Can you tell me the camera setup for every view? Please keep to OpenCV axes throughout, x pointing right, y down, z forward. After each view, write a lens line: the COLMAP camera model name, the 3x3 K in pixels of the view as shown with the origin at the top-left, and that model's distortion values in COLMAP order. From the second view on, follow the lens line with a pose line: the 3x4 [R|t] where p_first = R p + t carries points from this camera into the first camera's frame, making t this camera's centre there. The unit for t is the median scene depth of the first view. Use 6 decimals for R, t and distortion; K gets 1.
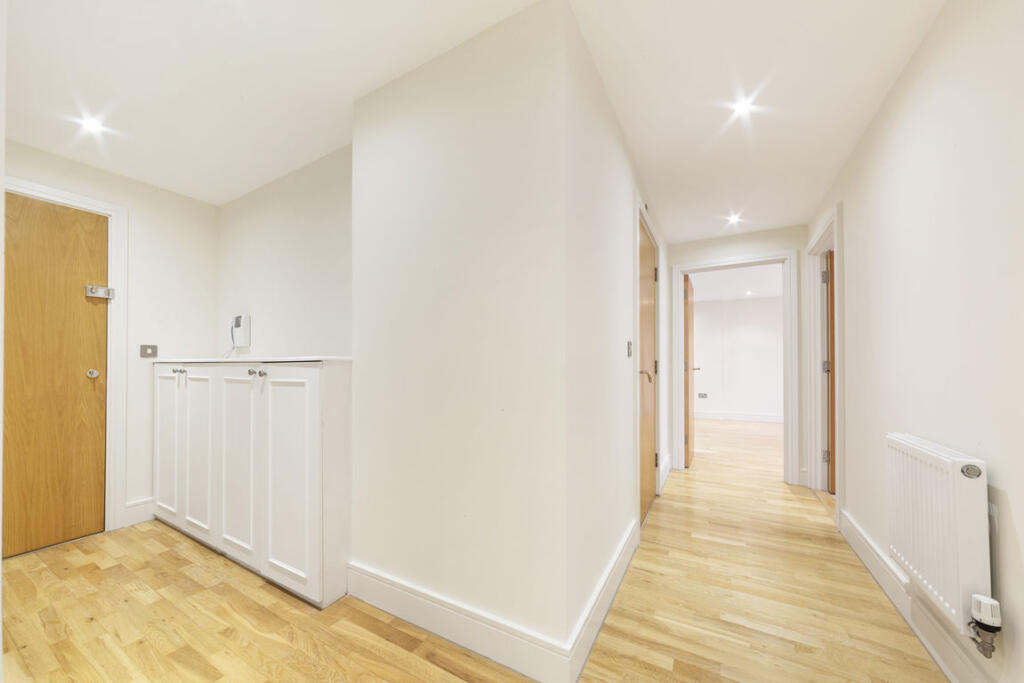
lens RADIAL K [[362.9, 0, 511.6], [0, 362.9, 362.8], [0, 0, 1]] dist [-0.001819, -0.000218]
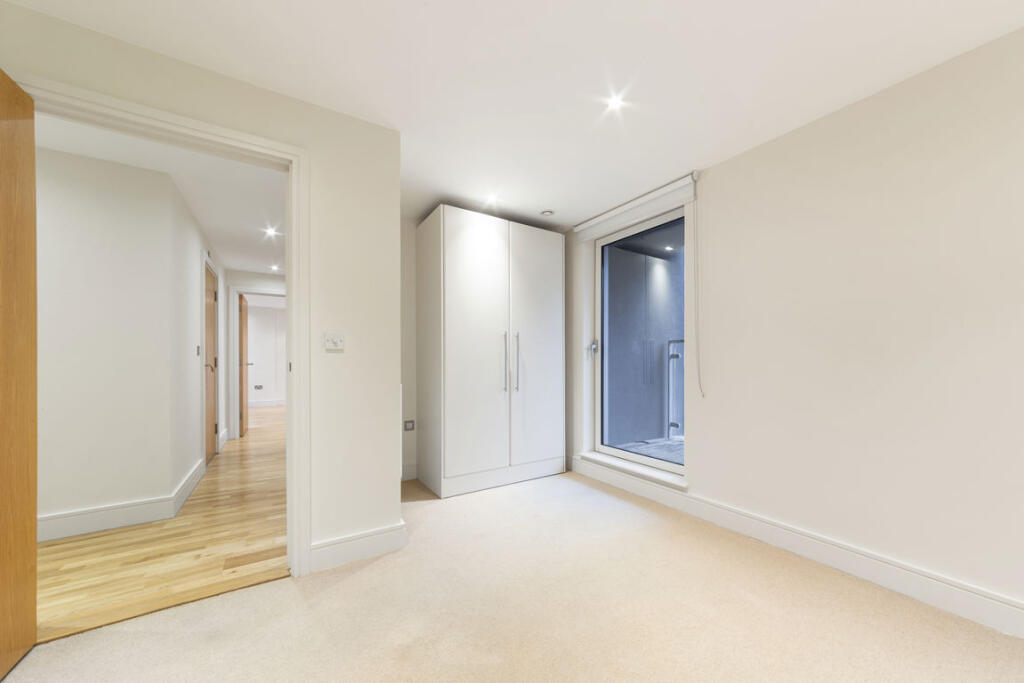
lens RADIAL K [[362.9, 0, 511.6], [0, 362.9, 362.8], [0, 0, 1]] dist [-0.001819, -0.000218]
pose [[0.469610, -0.003491, 0.882867, -0.268922], [-0.003934, 0.999974, 0.006046, 0.000288], [-0.882865, -0.006312, 0.469584, -0.594709]]
